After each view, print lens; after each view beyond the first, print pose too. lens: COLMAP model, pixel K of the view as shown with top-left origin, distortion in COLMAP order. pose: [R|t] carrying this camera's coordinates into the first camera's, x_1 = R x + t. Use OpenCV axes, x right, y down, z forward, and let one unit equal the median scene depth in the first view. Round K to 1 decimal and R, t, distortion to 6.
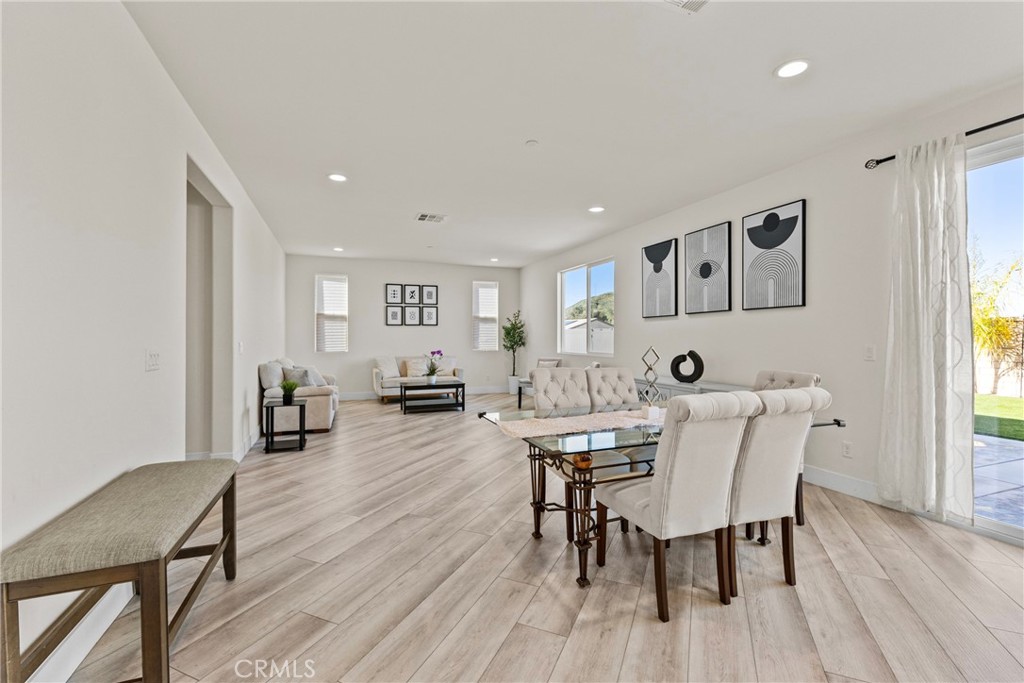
lens RADIAL K [[444.7, 0, 513.3], [0, 444.7, 334.6], [0, 0, 1]] dist [0.000021, 0.000778]
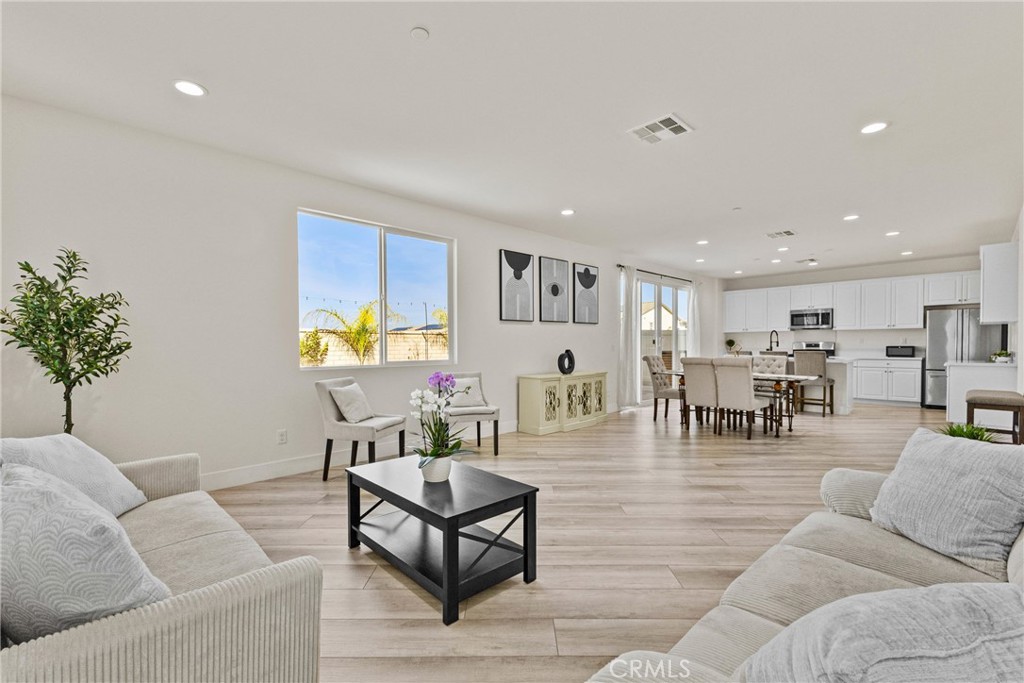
lens RADIAL K [[444.7, 0, 514.3], [0, 444.7, 344.4], [0, 0, 1]] dist [0.000021, 0.000778]
pose [[-0.406231, -0.006192, 0.913749, -0.679133], [-0.001993, 0.999981, 0.005890, 0.010230], [-0.913768, 0.000571, -0.406235, 1.506436]]
